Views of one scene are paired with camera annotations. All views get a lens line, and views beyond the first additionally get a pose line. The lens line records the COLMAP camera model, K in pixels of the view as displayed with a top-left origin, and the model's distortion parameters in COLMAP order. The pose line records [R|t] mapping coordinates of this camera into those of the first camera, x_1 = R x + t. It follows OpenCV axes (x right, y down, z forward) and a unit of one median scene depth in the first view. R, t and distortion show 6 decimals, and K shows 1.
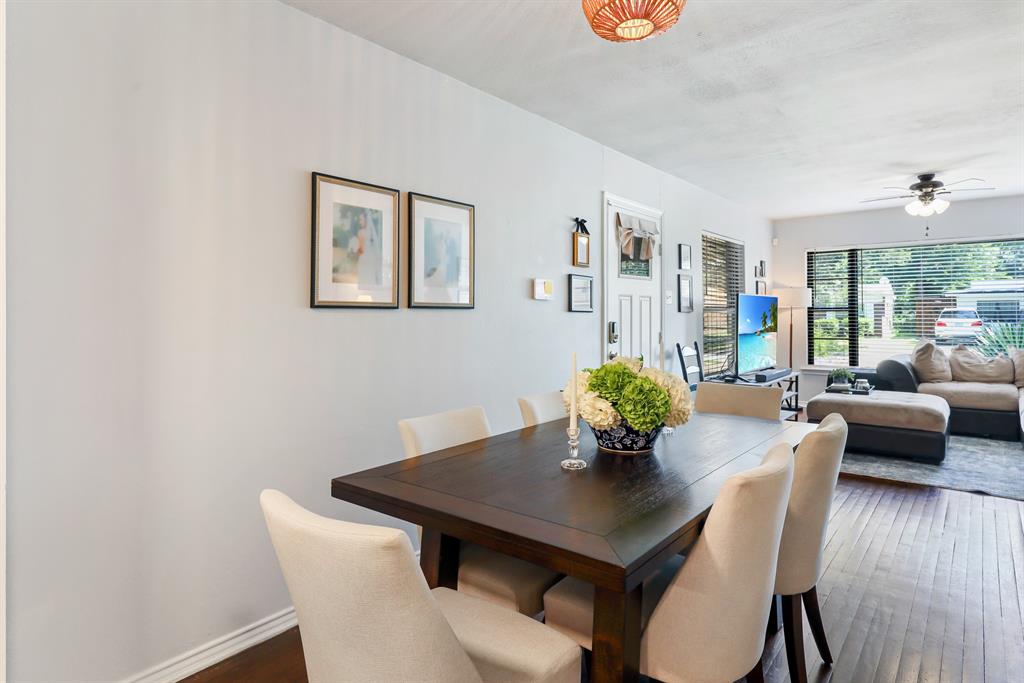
lens RADIAL K [[583.5, 0, 495.9], [0, 583.5, 329.8], [0, 0, 1]] dist [-0.000013, 0.001477]
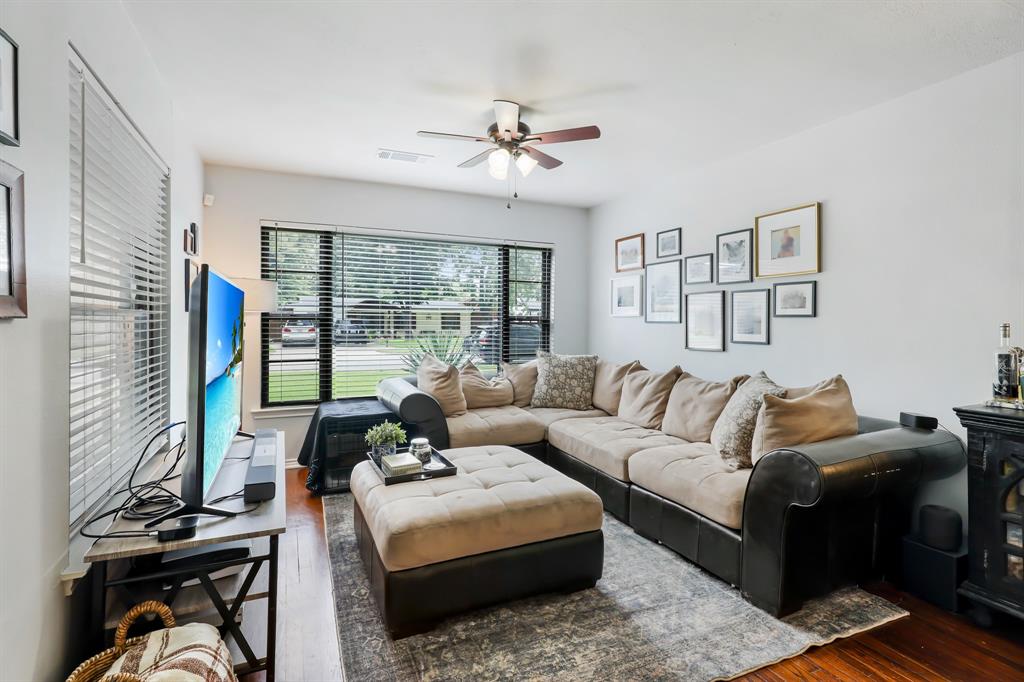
lens RADIAL K [[478.7, 0, 507.4], [0, 478.7, 319.1], [0, 0, 1]] dist [-0.001316, -0.000056]
pose [[0.421009, 0.007985, 0.907022, 0.188278], [0.019600, 0.999648, -0.017898, -0.018879], [-0.906845, 0.025313, 0.420704, 0.577210]]
